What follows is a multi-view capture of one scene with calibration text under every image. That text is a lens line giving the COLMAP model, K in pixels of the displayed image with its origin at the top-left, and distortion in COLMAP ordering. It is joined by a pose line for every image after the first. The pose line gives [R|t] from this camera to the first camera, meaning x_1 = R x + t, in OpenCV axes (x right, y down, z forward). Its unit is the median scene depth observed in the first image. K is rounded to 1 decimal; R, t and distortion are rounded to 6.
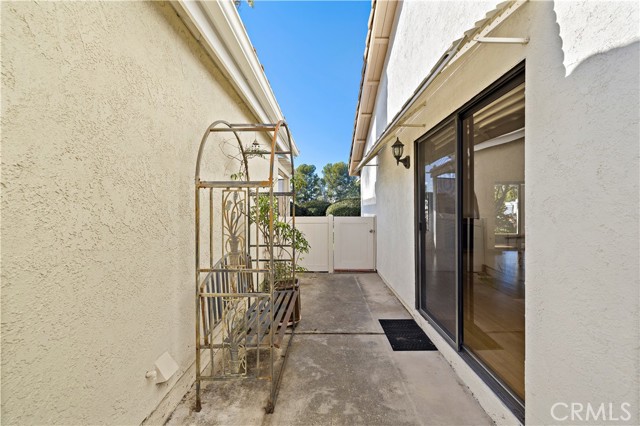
lens RADIAL K [[272.5, 0, 321.3], [0, 272.5, 211.7], [0, 0, 1]] dist [0.002794, 0.000605]
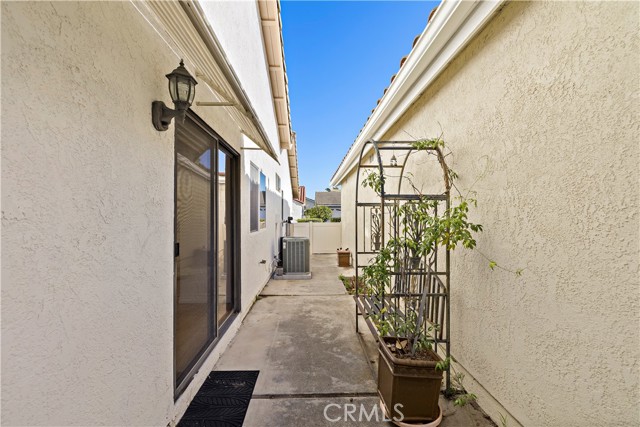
lens RADIAL K [[272.5, 0, 319.4], [0, 272.5, 214.9], [0, 0, 1]] dist [0.002794, 0.000605]
pose [[-0.998896, 0.003227, -0.046869, 0.109870], [0.002935, 0.999976, 0.006308, -0.033927], [0.046888, 0.006164, -0.998881, 2.087692]]
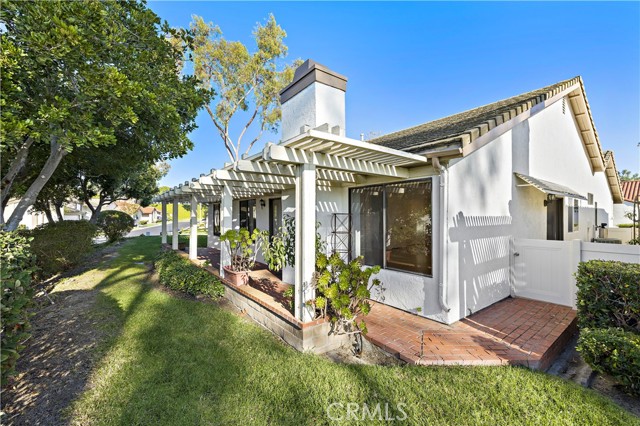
lens RADIAL K [[272.5, 0, 320.7], [0, 272.5, 213.3], [0, 0, 1]] dist [0.002794, 0.000605]
pose [[-0.621415, 0.011597, 0.783396, -0.077932], [0.009096, 0.999930, -0.007587, -0.090594], [-0.783429, 0.002411, -0.621477, 3.413732]]
